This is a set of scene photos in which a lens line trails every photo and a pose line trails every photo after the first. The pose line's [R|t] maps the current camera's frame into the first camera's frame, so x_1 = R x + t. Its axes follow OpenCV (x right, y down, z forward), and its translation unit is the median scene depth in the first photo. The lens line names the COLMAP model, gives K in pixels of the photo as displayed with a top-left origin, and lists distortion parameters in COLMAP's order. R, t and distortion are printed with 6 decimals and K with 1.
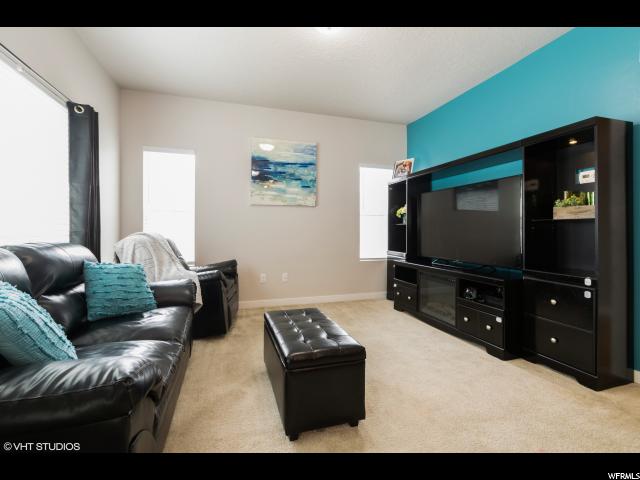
lens RADIAL K [[288.3, 0, 318.8], [0, 288.3, 228.9], [0, 0, 1]] dist [0.002013, -0.002929]
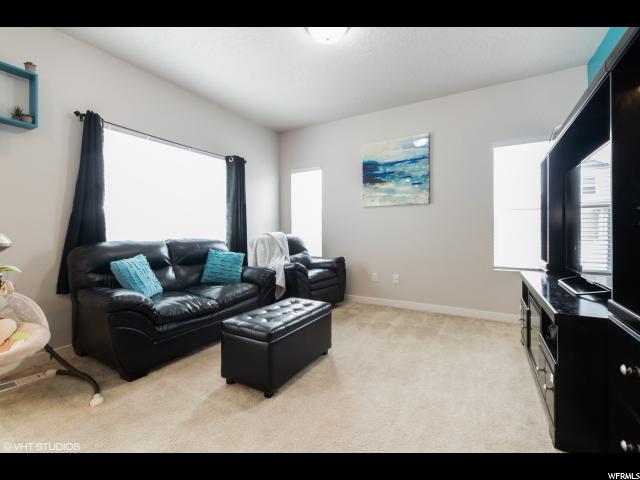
lens RADIAL K [[288.3, 0, 313.8], [0, 288.3, 233.4], [0, 0, 1]] dist [0.002013, -0.002929]
pose [[0.670542, -0.000949, -0.741871, 0.426929], [0.009991, 0.999920, 0.007750, 0.003363], [0.741805, -0.012609, 0.670498, 0.137220]]
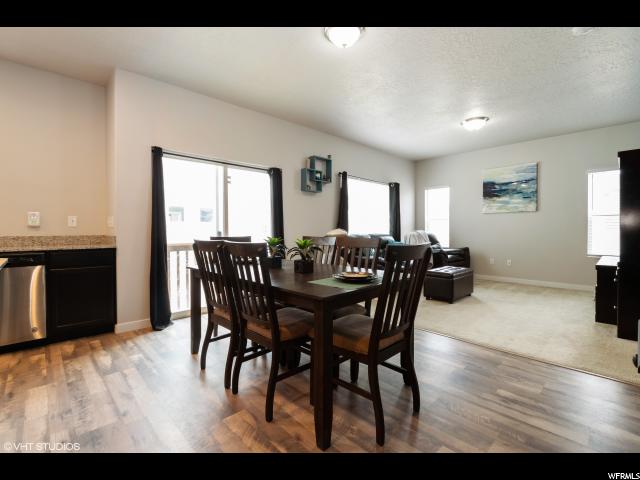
lens RADIAL K [[288.3, 0, 310.7], [0, 288.3, 233.3], [0, 0, 1]] dist [0.002013, -0.002929]
pose [[0.433841, 0.007251, -0.900960, 0.748043], [0.006039, 0.999922, 0.010956, 0.001084], [0.900969, -0.010193, 0.433764, -0.507465]]
